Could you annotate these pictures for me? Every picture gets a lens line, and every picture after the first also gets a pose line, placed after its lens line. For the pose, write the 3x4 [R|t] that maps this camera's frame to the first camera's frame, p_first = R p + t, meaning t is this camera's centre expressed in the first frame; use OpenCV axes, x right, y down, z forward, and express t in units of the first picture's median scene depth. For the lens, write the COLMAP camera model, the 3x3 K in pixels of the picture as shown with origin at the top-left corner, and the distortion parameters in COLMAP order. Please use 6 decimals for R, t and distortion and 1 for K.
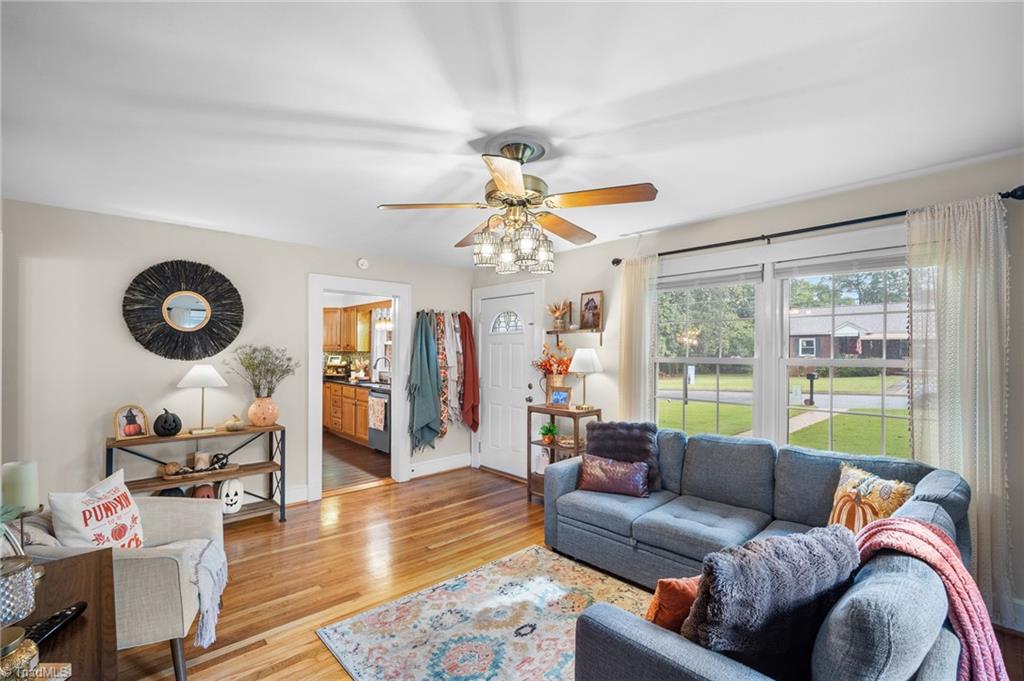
lens RADIAL K [[450.2, 0, 511.6], [0, 450.2, 346.2], [0, 0, 1]] dist [-0.003851, -0.000274]
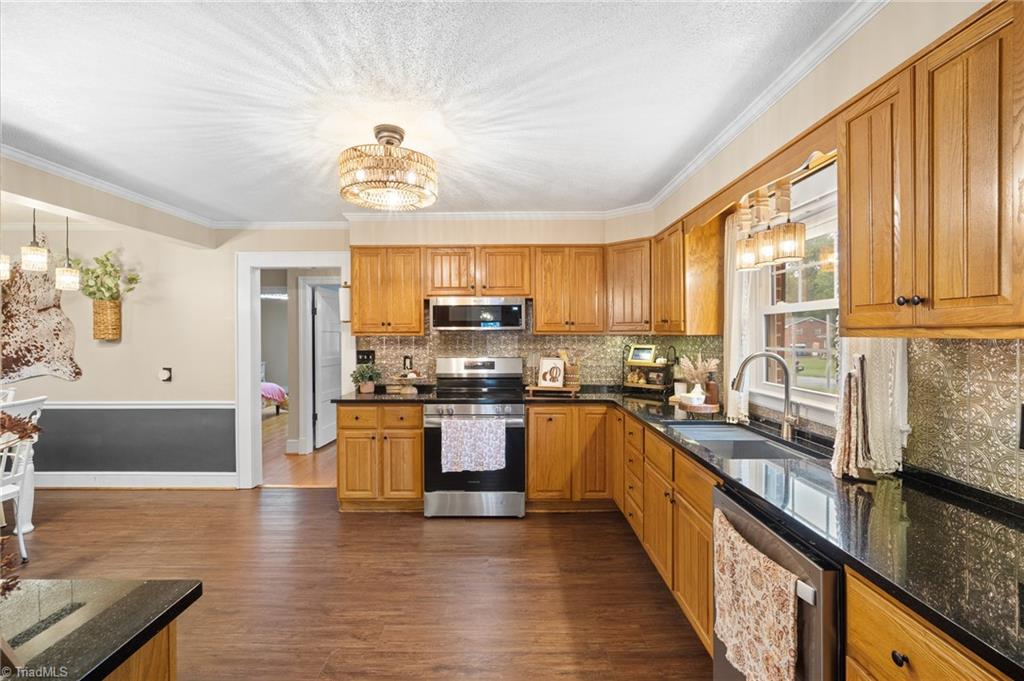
lens RADIAL K [[450.2, 0, 508.6], [0, 450.2, 336.5], [0, 0, 1]] dist [-0.003851, -0.000274]
pose [[0.731110, -0.006536, -0.682228, -0.188794], [0.017099, 0.999816, 0.008746, 0.006188], [0.682045, -0.018060, 0.731087, 0.608104]]
